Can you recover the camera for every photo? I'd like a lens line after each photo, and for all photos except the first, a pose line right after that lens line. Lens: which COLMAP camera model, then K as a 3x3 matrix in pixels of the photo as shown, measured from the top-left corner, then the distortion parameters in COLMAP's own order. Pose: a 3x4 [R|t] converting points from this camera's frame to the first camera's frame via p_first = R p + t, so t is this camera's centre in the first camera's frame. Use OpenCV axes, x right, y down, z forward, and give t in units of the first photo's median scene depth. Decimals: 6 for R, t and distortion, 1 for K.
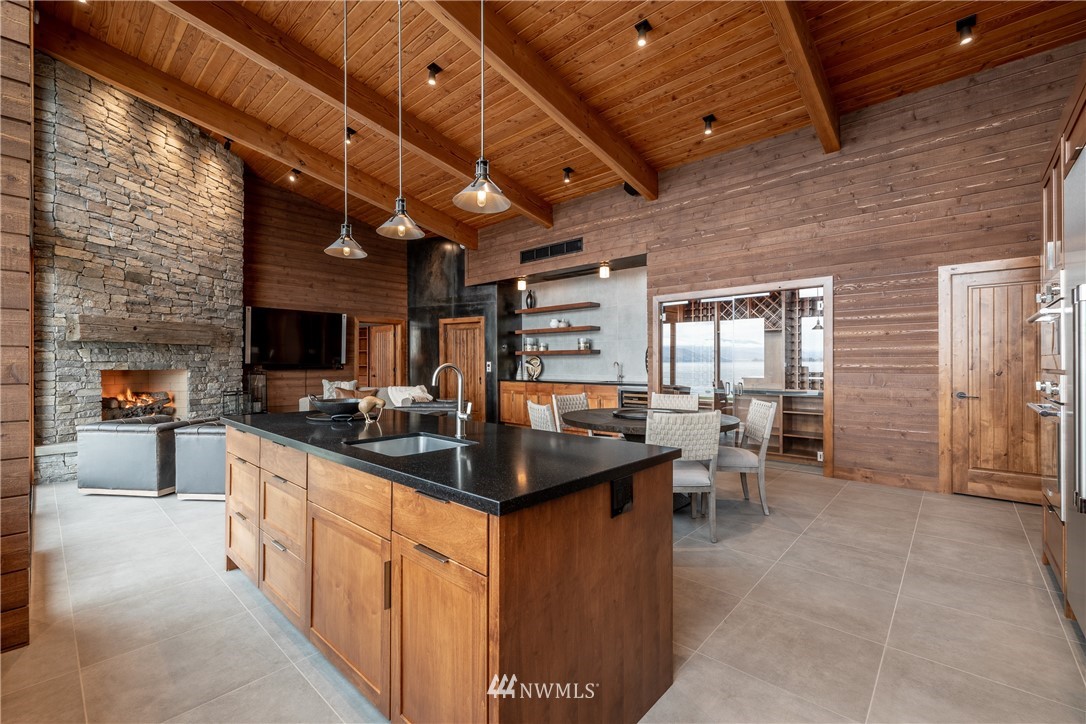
lens RADIAL K [[458.2, 0, 546.7], [0, 458.2, 364.1], [0, 0, 1]] dist [0.000752, 0.000783]
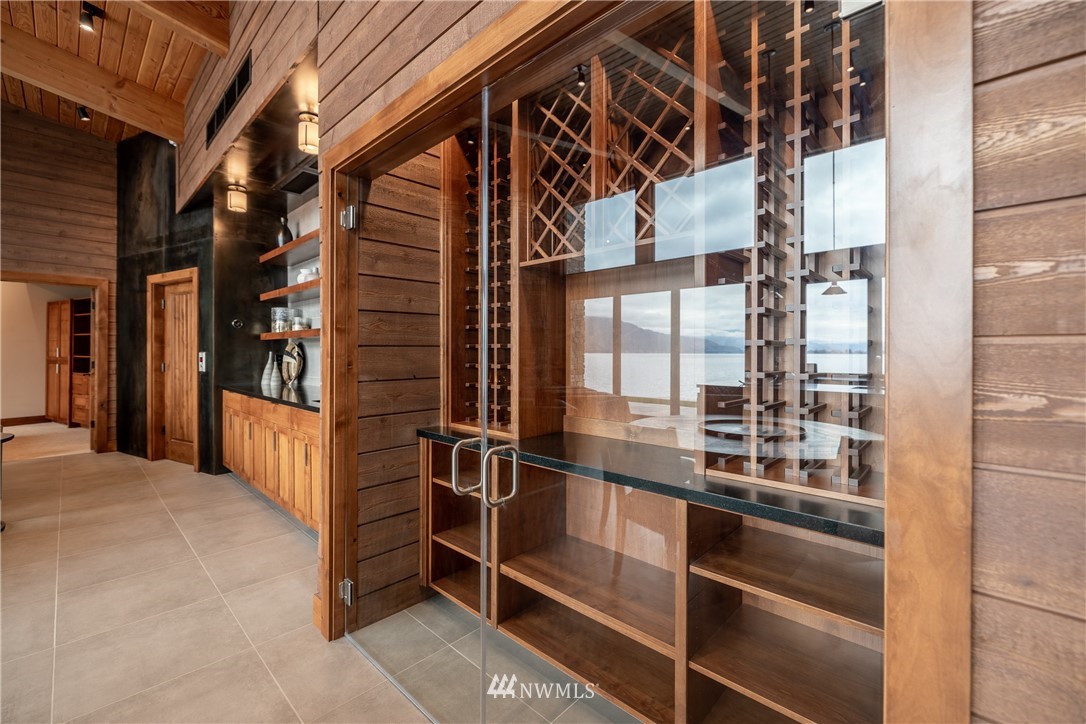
lens RADIAL K [[458.2, 0, 539.2], [0, 458.2, 355.0], [0, 0, 1]] dist [0.000752, 0.000783]
pose [[0.999452, 0.005632, -0.032614, 0.266099], [-0.005574, 0.999983, 0.001858, -0.004690], [0.032624, -0.001676, 0.999466, 0.453654]]
